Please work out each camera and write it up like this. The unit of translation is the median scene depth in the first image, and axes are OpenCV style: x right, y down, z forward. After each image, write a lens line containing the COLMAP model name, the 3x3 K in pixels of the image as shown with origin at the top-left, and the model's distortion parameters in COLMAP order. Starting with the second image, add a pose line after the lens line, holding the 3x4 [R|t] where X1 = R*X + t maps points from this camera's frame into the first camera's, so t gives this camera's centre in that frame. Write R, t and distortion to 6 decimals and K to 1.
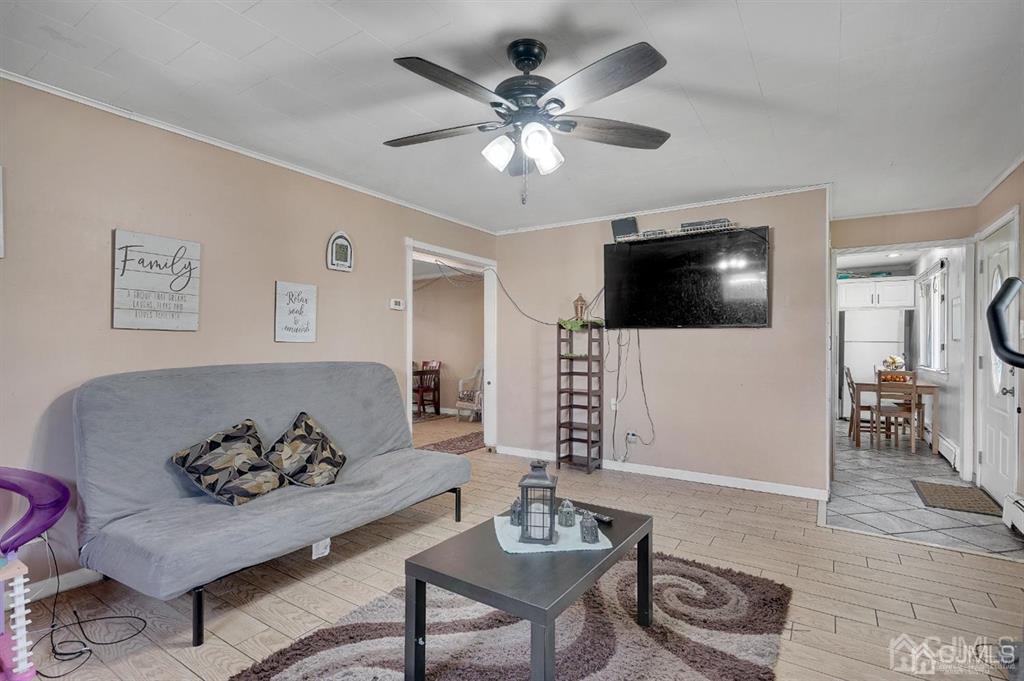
lens RADIAL K [[489.3, 0, 512.0], [0, 489.3, 340.5], [0, 0, 1]] dist [0.002227, 0.001060]
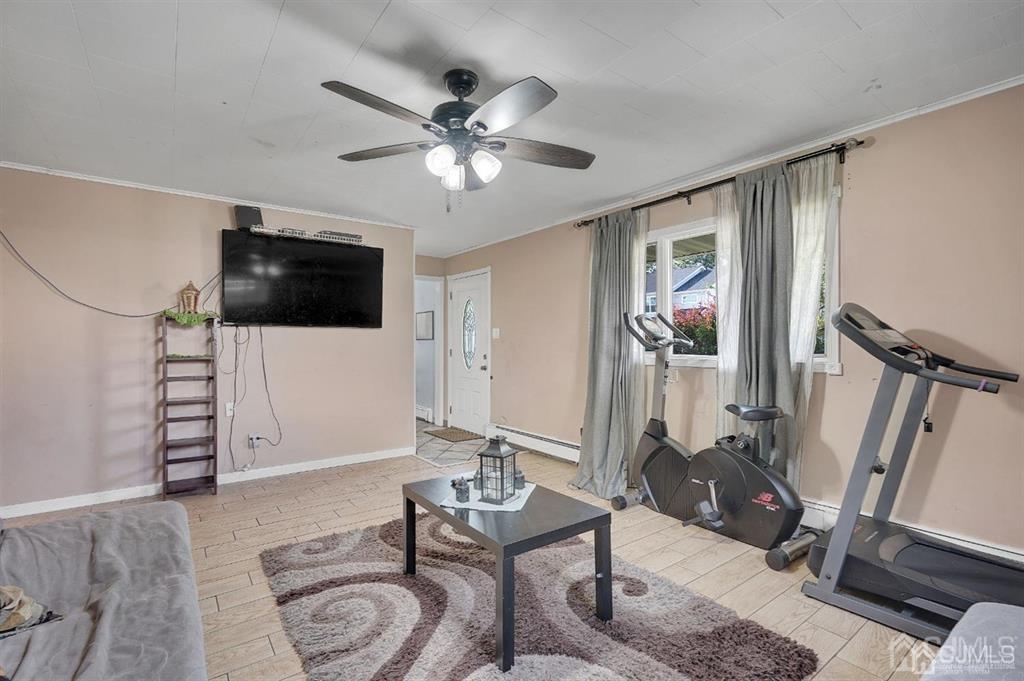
lens RADIAL K [[469.3, 0, 507.2], [0, 469.3, 347.0], [0, 0, 1]] dist [-0.001407, 0.000222]
pose [[0.357513, -0.010506, 0.933849, -0.506053], [-0.002221, 0.999924, 0.012100, 0.004714], [-0.933906, -0.006400, 0.357462, 0.270790]]
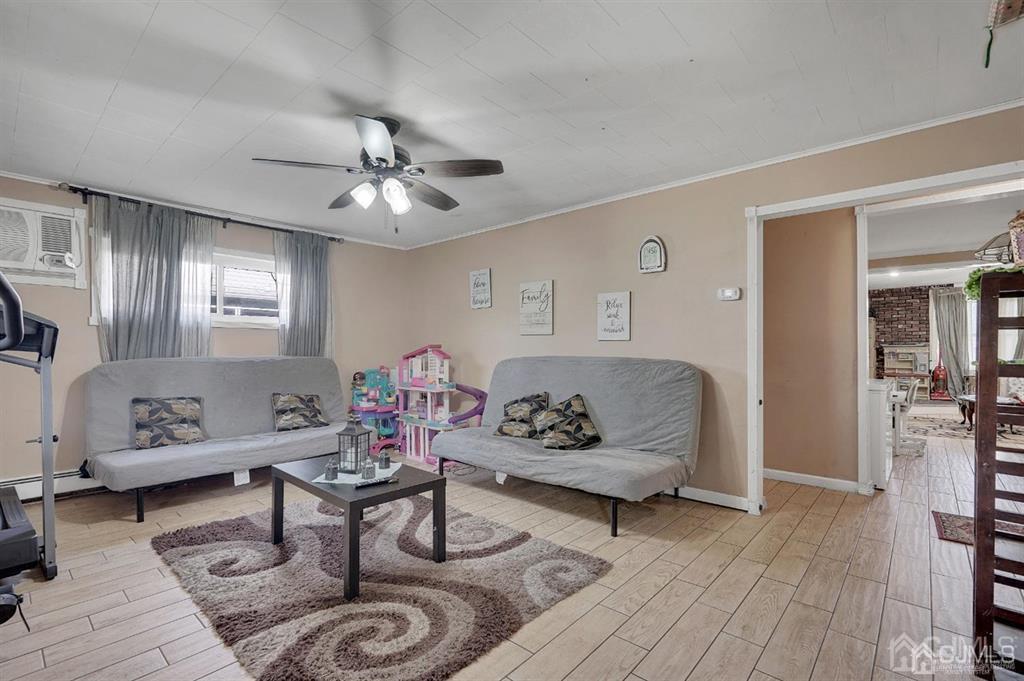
lens RADIAL K [[469.3, 0, 507.2], [0, 469.3, 347.0], [0, 0, 1]] dist [-0.001407, 0.000222]
pose [[-0.159780, -0.002249, -0.987150, 0.669442], [0.006972, 0.999970, -0.003407, 0.018740], [0.987128, -0.007427, -0.159760, 0.818378]]
